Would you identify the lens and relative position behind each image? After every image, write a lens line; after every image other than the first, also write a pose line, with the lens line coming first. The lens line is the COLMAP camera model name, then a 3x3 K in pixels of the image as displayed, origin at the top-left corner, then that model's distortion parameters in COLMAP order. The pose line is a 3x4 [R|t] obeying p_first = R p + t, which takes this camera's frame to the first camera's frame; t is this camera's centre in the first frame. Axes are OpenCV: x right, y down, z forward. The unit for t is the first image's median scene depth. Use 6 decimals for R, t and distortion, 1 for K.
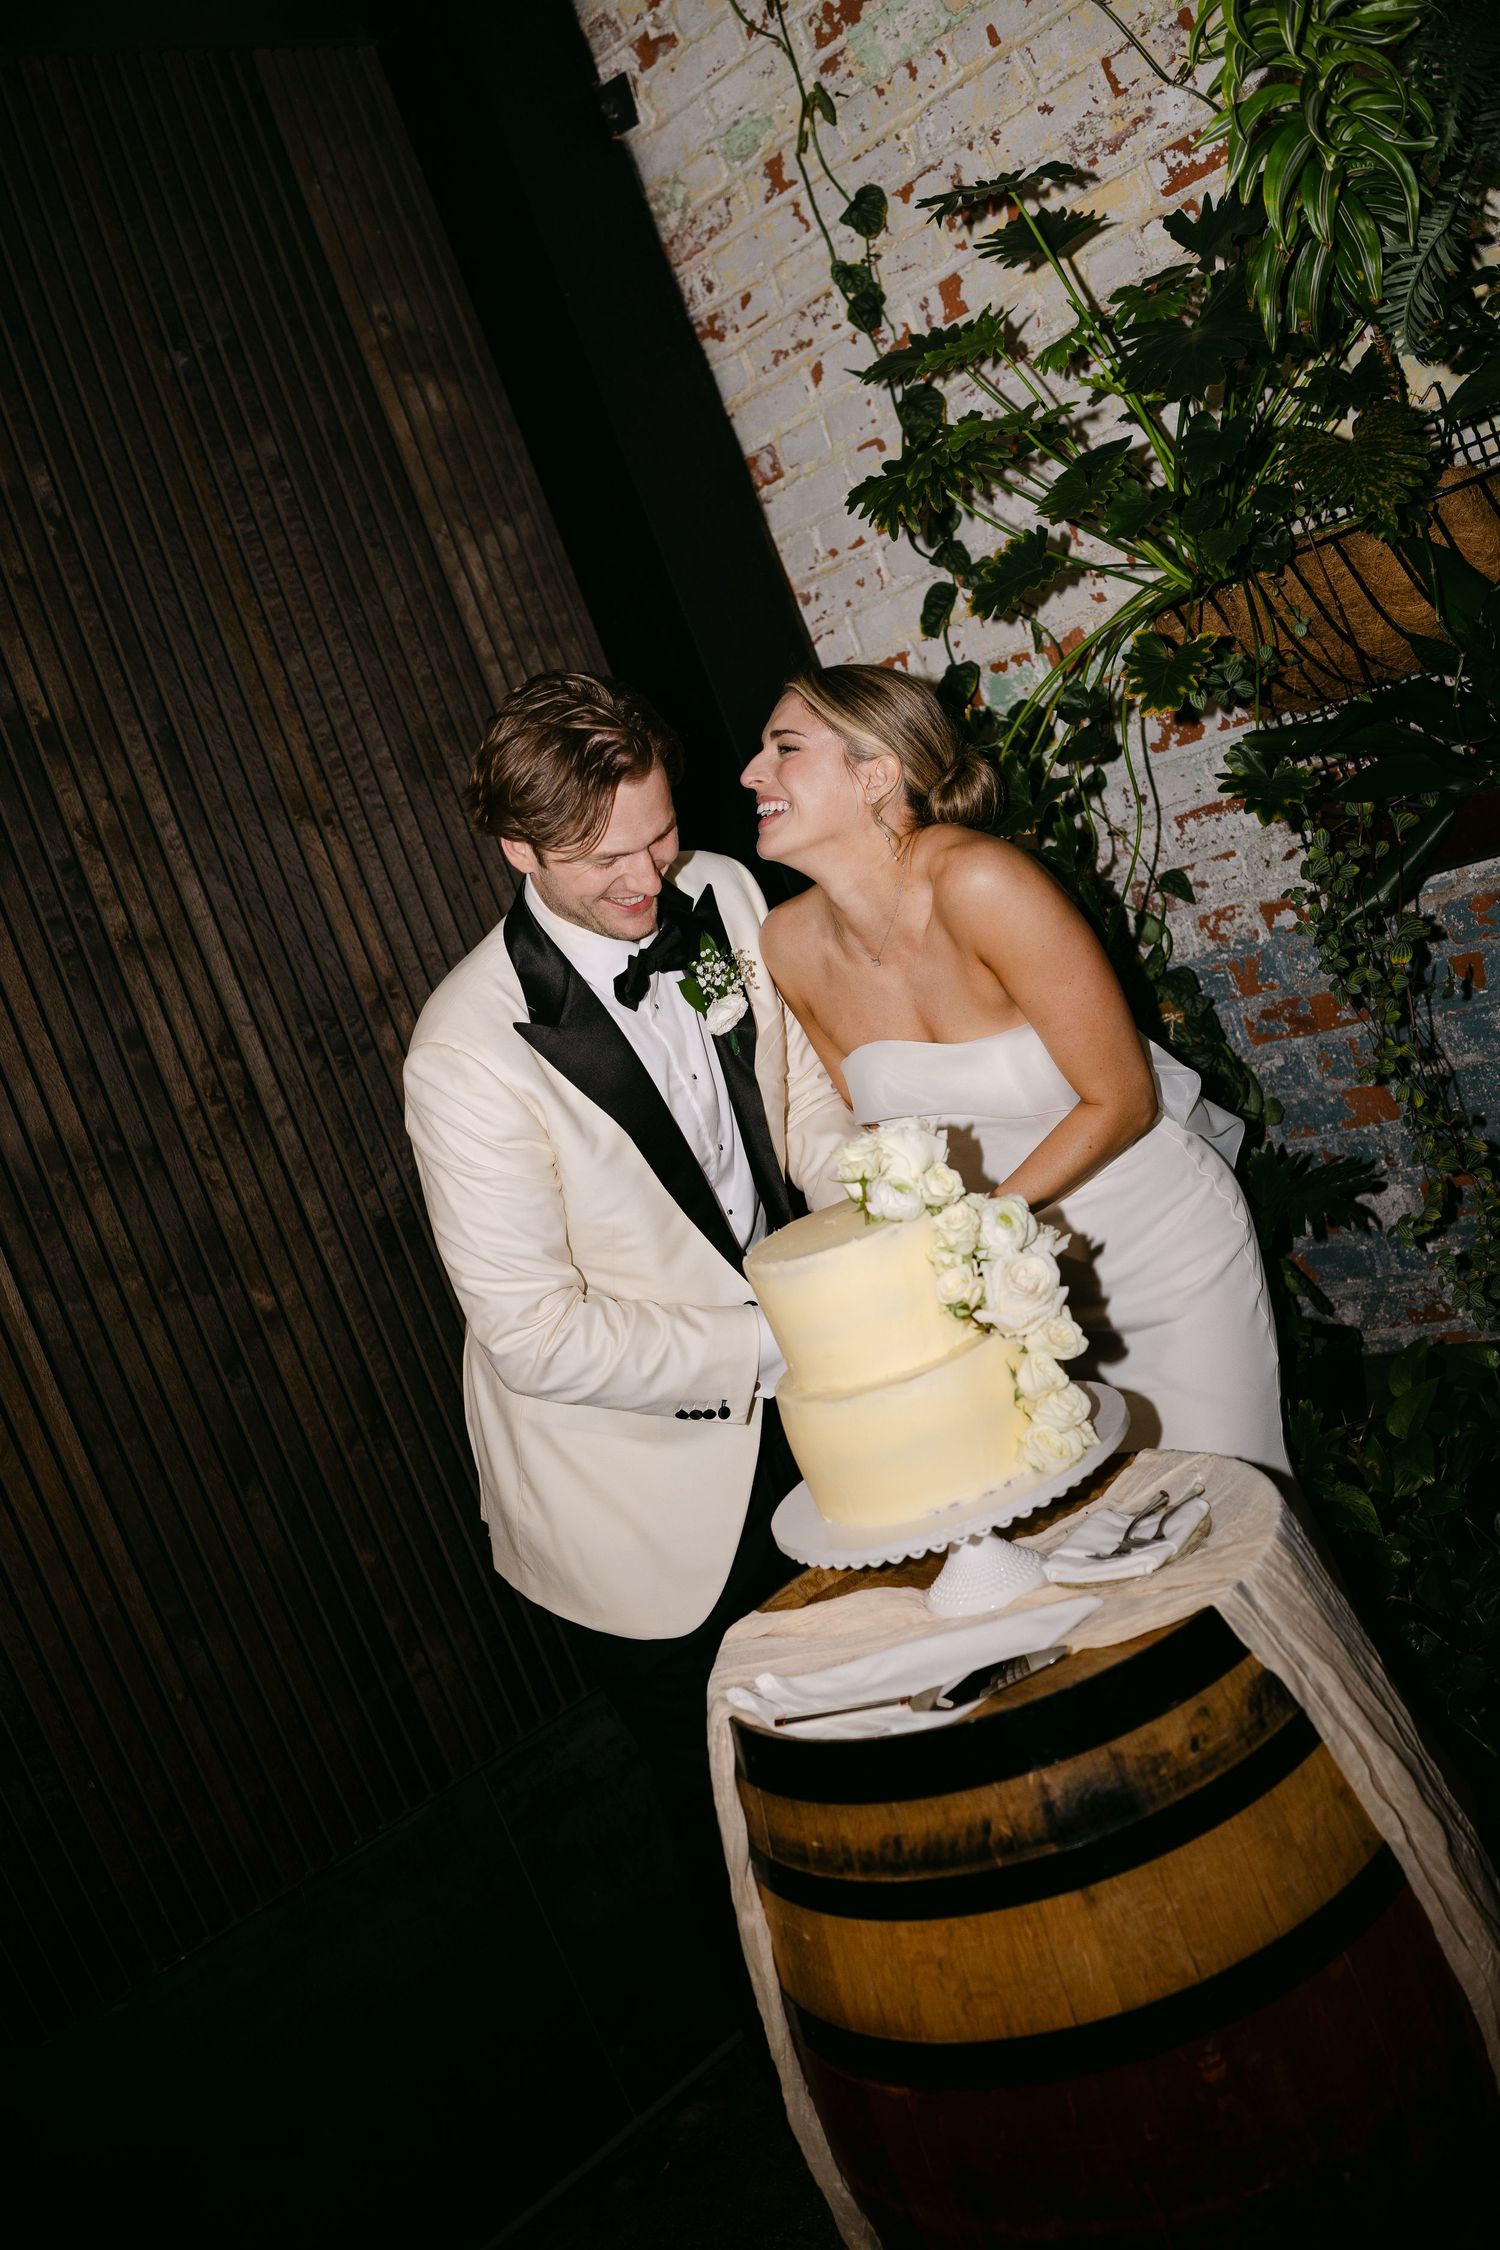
lens RADIAL K [[2203.1, 0, 750.0], [0, 2203.1, 1125.0], [0, 0, 1]] dist [-0.190625, 0.012005]
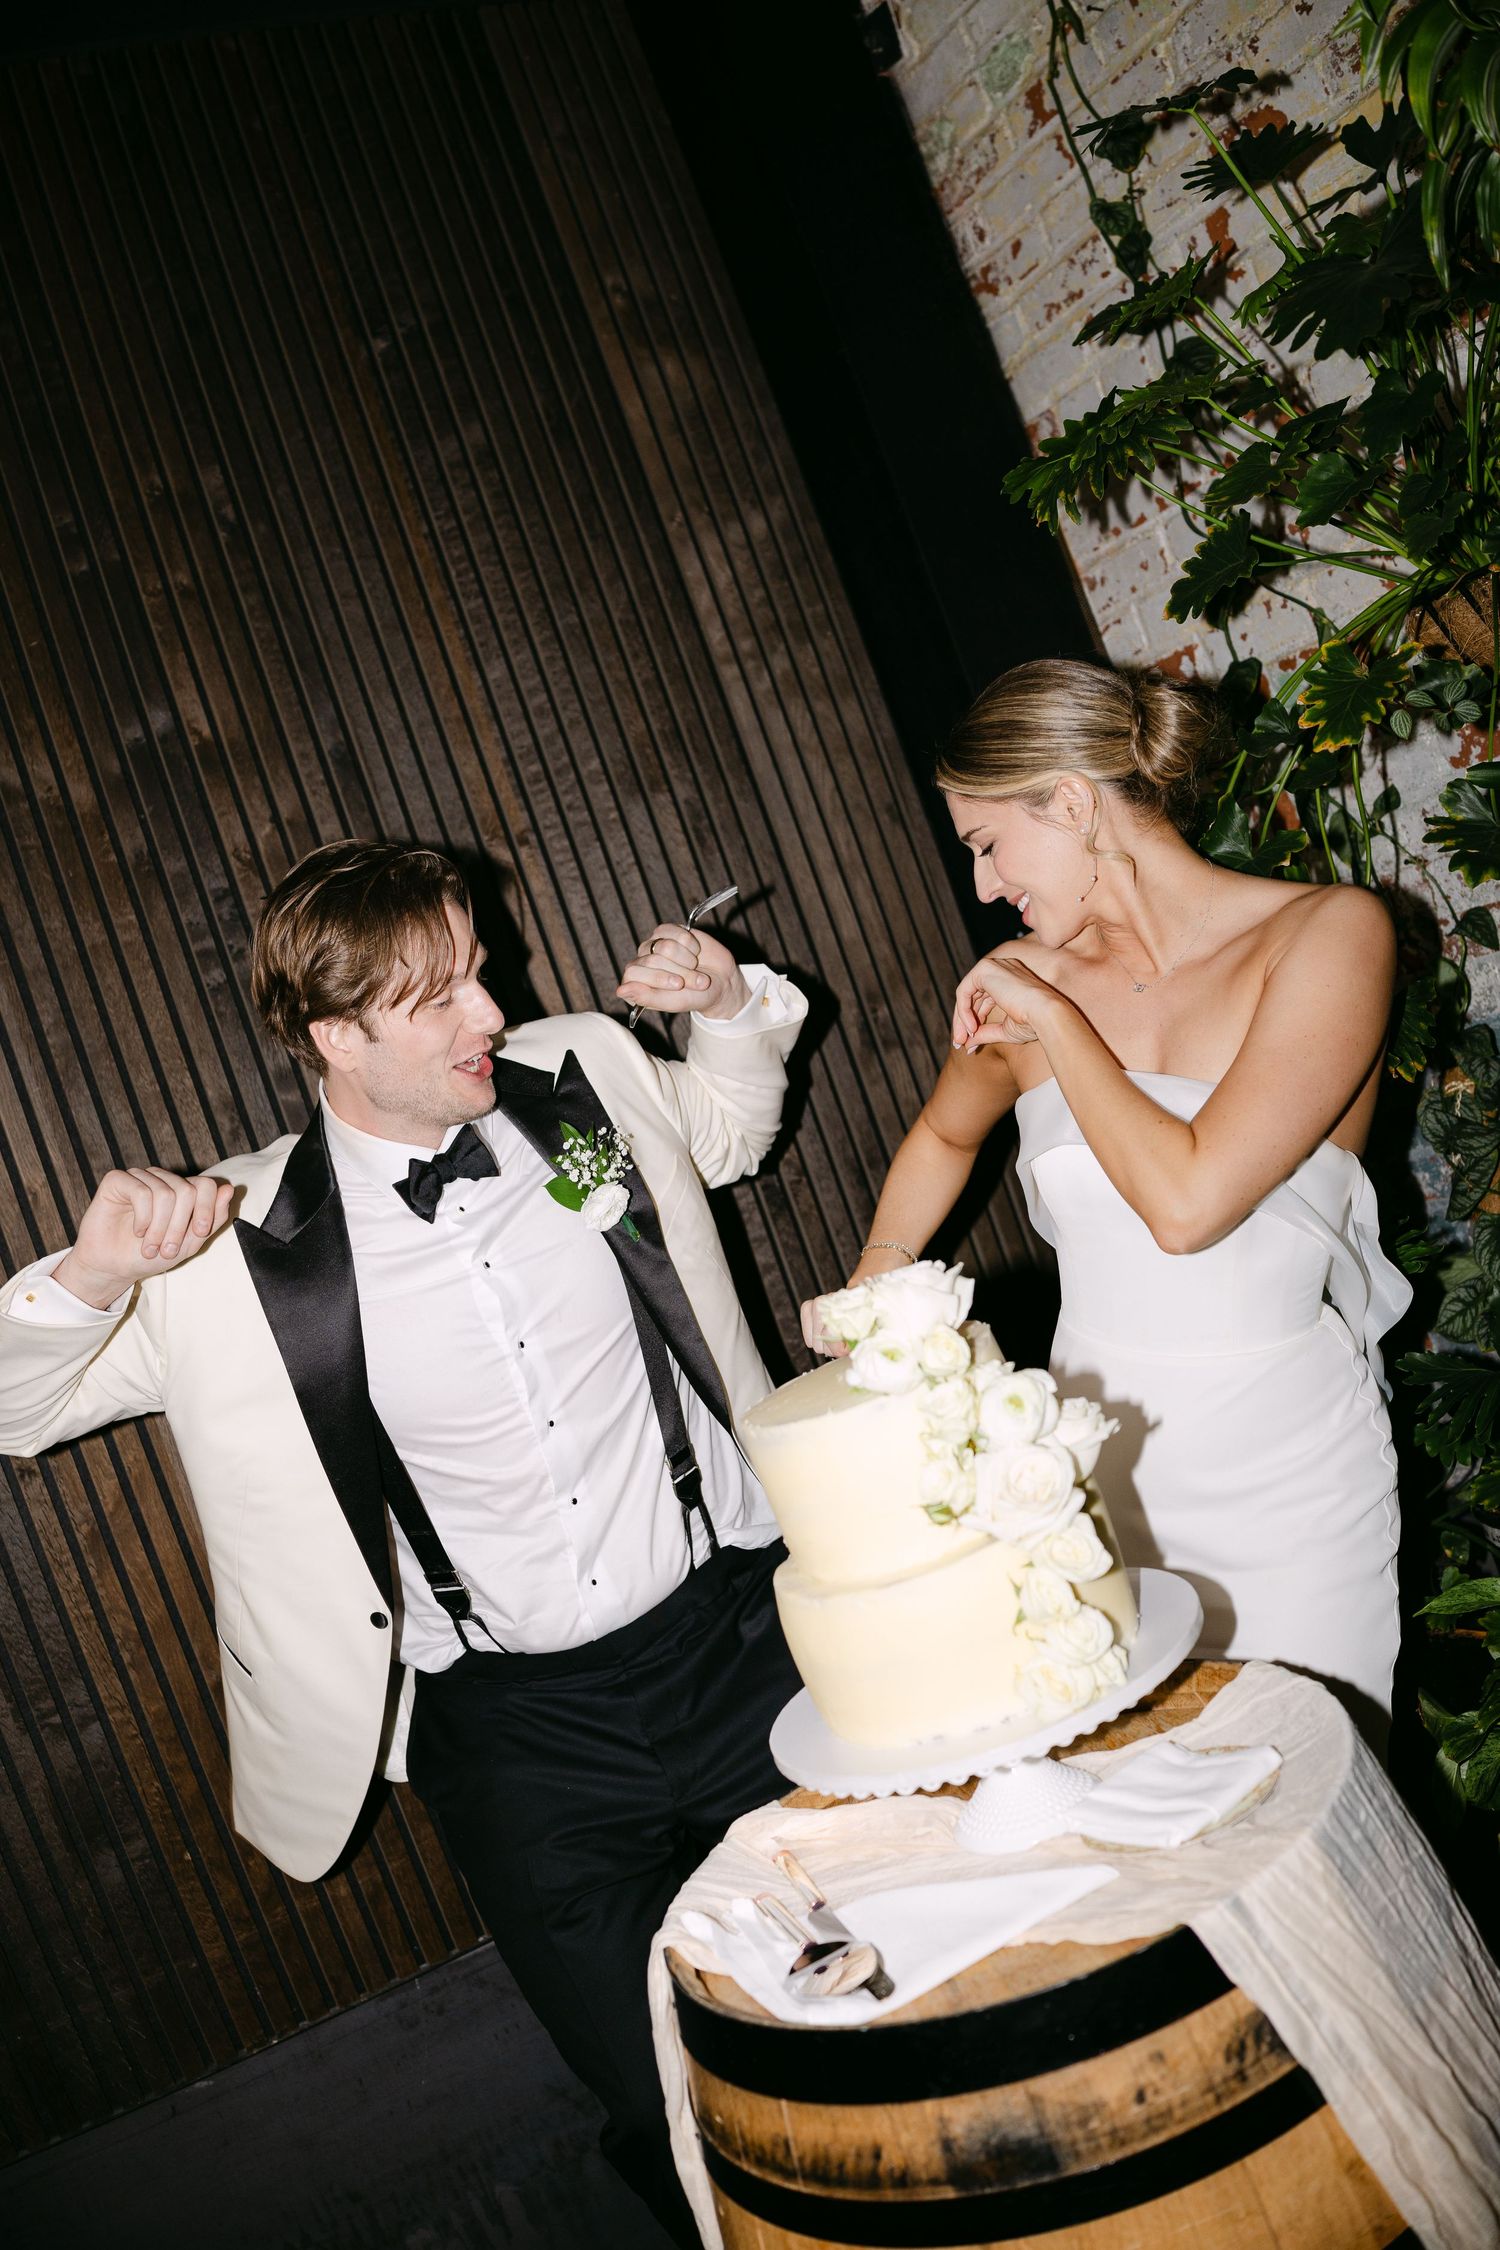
lens RADIAL K [[2168.4, 0, 750.0], [0, 2168.4, 1125.0], [0, 0, 1]] dist [-0.203209, 0.033155]
pose [[0.959835, 0.042215, -0.277369, 0.156799], [-0.033287, 0.998767, 0.036822, -0.055288], [0.278582, -0.026110, 0.960057, 0.142363]]
